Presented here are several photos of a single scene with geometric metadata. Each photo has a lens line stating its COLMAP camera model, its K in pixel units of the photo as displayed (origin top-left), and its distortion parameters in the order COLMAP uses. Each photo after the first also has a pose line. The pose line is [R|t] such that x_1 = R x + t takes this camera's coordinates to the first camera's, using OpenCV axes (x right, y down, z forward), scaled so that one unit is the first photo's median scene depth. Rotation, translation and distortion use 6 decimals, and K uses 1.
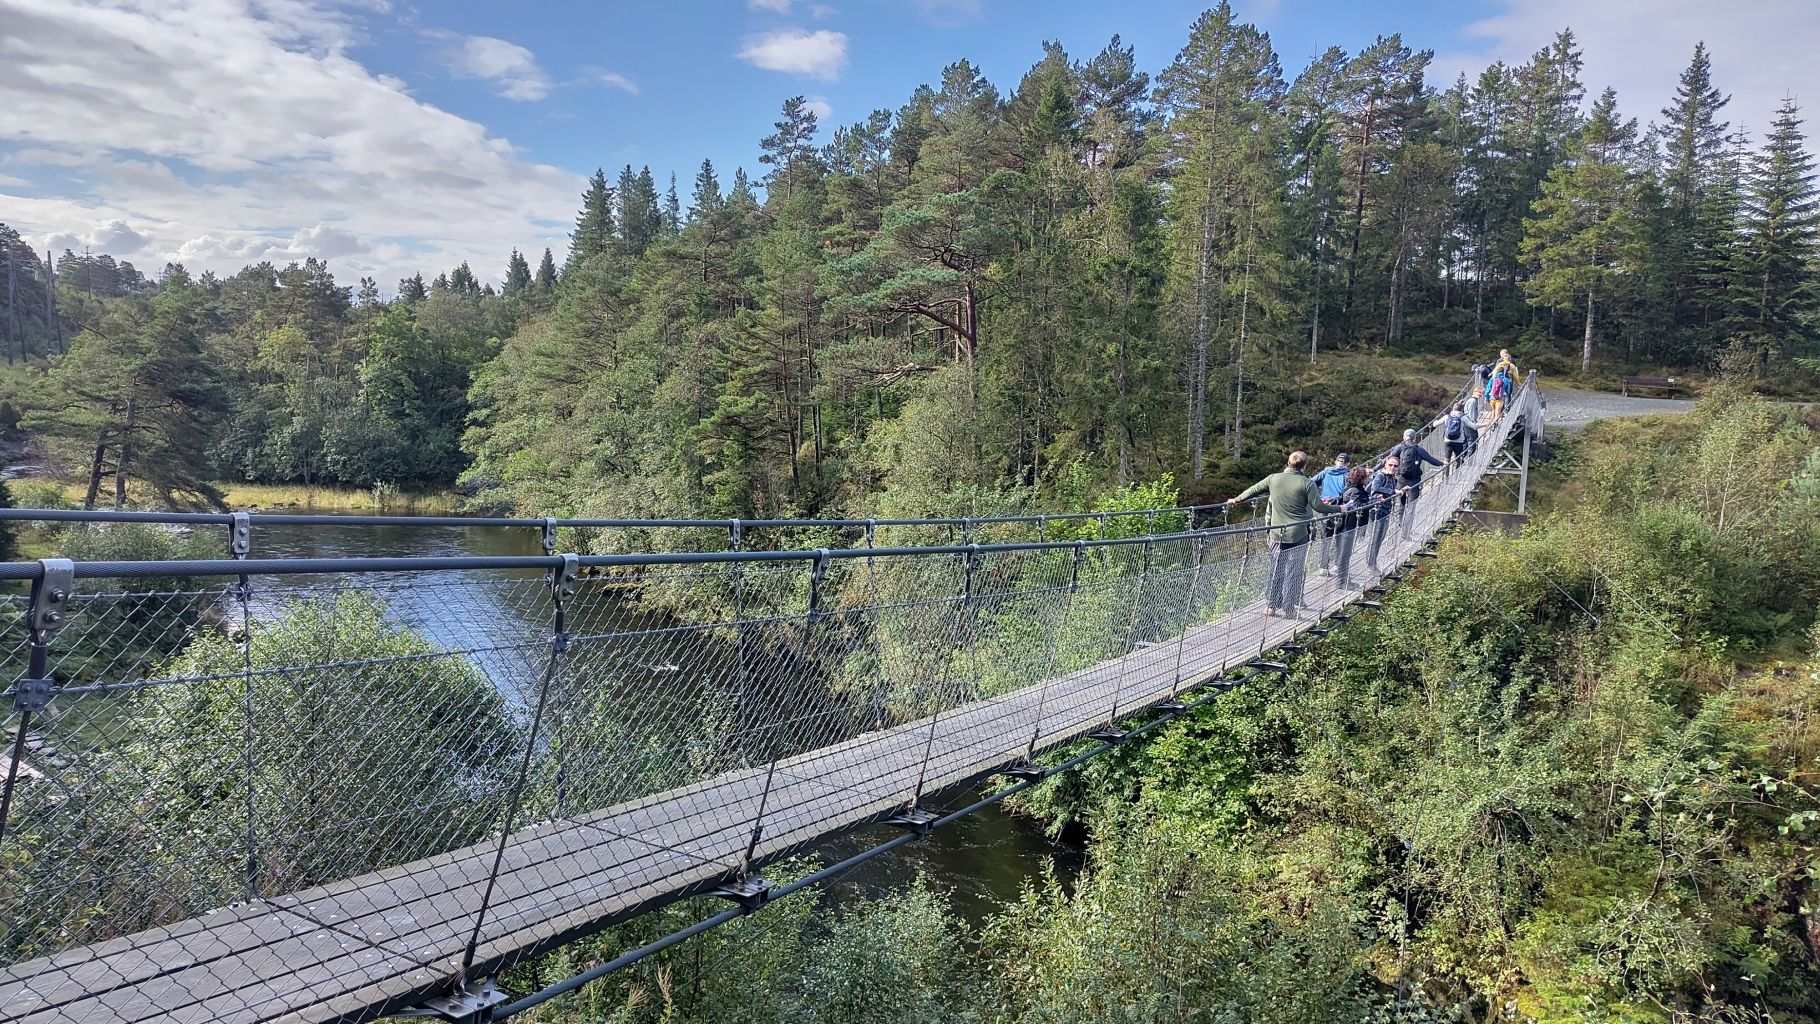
lens RADIAL K [[1237.2, 0, 866.0], [0, 1237.2, 548.5], [0, 0, 1]] dist [0.022811, -0.018799]
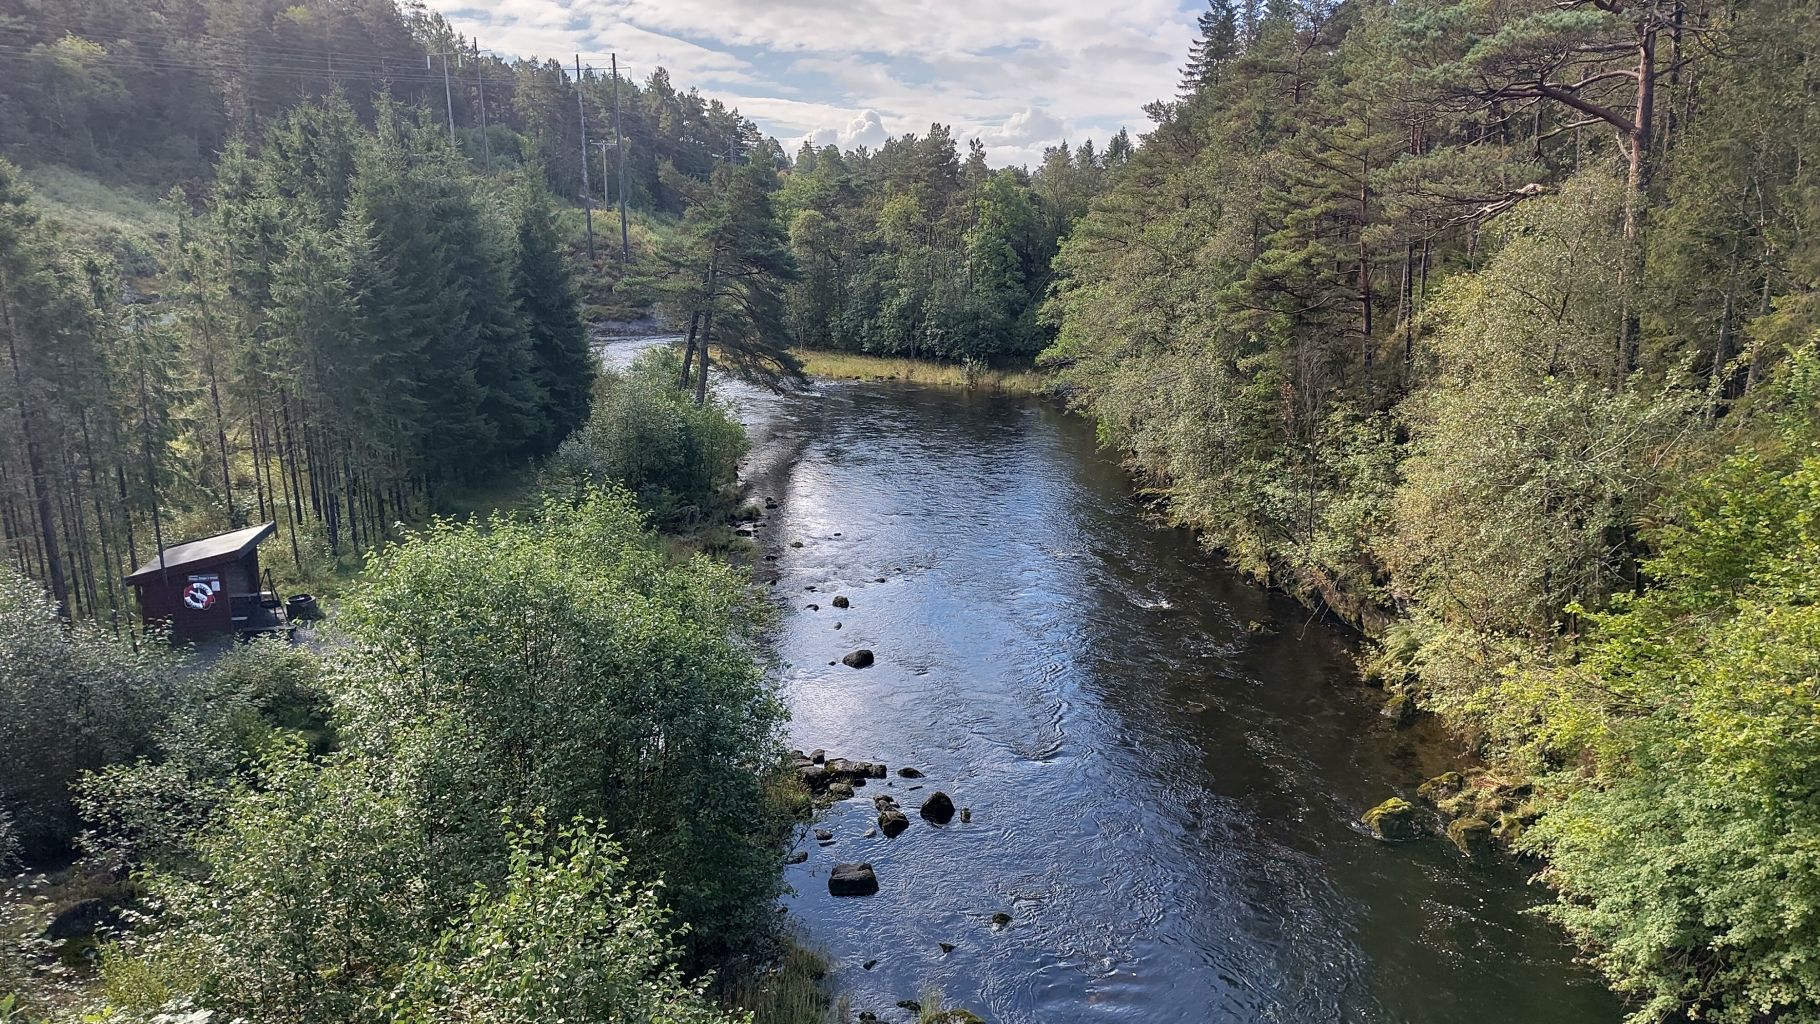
lens RADIAL K [[1262.1, 0, 909.9], [0, 1262.1, 594.6], [0, 0, 1]] dist [0.006732, -0.002991]
pose [[0.888537, 0.113986, -0.444420, 0.069738], [-0.057384, 0.988651, 0.138841, -0.014592], [0.455202, -0.097863, 0.884994, 0.276182]]
